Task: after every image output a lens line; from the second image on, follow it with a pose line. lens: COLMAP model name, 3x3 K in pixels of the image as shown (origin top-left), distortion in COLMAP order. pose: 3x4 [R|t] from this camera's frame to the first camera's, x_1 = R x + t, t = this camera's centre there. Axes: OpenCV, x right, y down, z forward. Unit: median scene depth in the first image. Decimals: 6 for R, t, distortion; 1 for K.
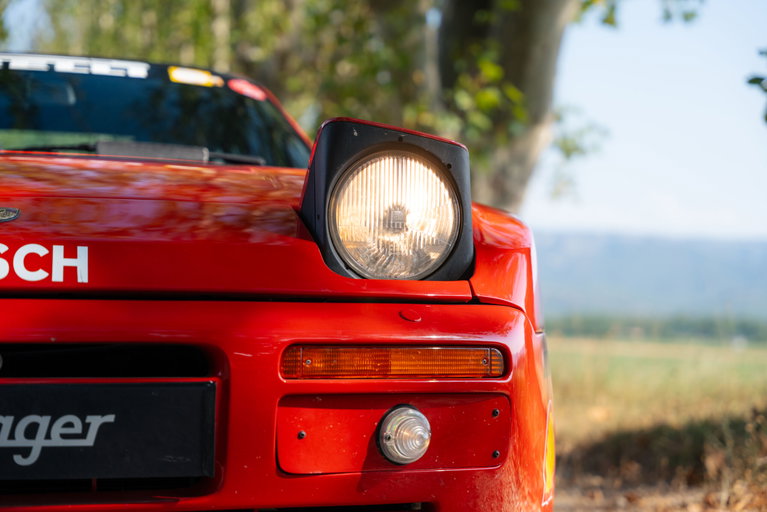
lens RADIAL K [[1556.2, 0, 383.5], [0, 1556.2, 256.0], [0, 0, 1]] dist [0.047762, 0.109393]
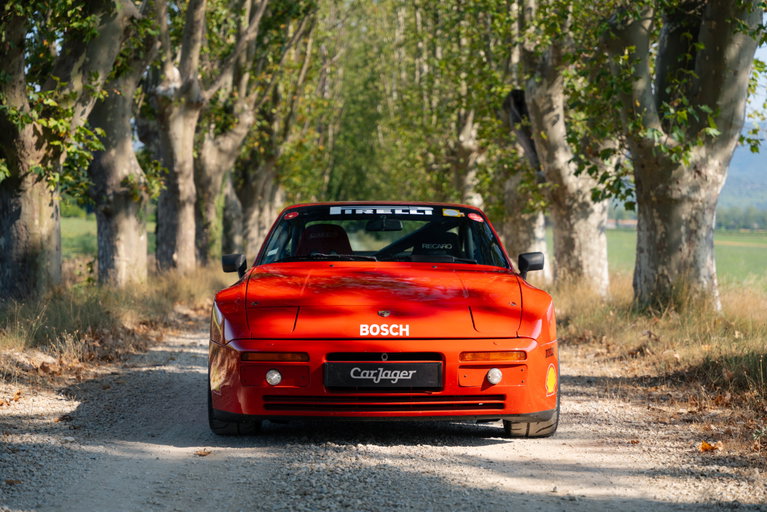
lens RADIAL K [[1557.5, 0, 383.5], [0, 1557.5, 256.0], [0, 0, 1]] dist [0.062662, 0.347957]
pose [[0.979095, -0.000316, -0.203404, 0.513803], [0.014216, 0.997660, 0.066879, -0.424230], [0.202907, -0.068372, 0.976808, -2.664676]]
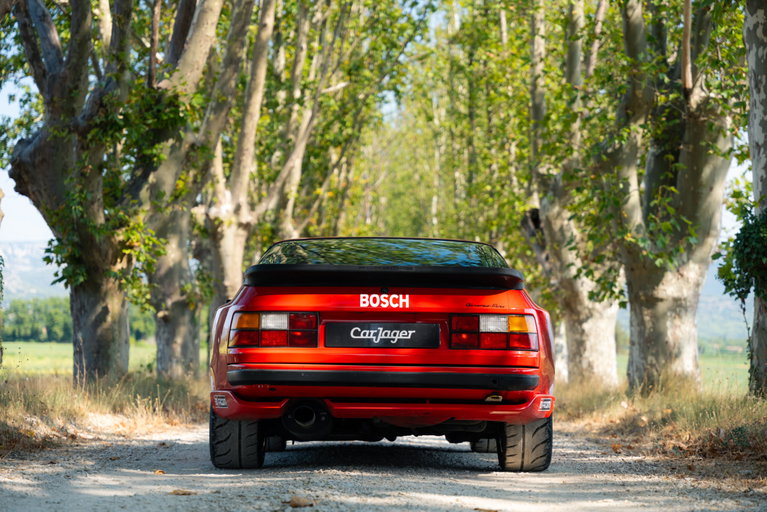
lens RADIAL K [[1557.5, 0, 383.5], [0, 1557.5, 256.0], [0, 0, 1]] dist [0.062662, 0.347957]
pose [[0.972582, -0.021599, -0.231557, 0.936638], [0.018267, 0.999697, -0.016528, -0.268529], [0.231843, 0.011845, 0.972681, -3.976725]]
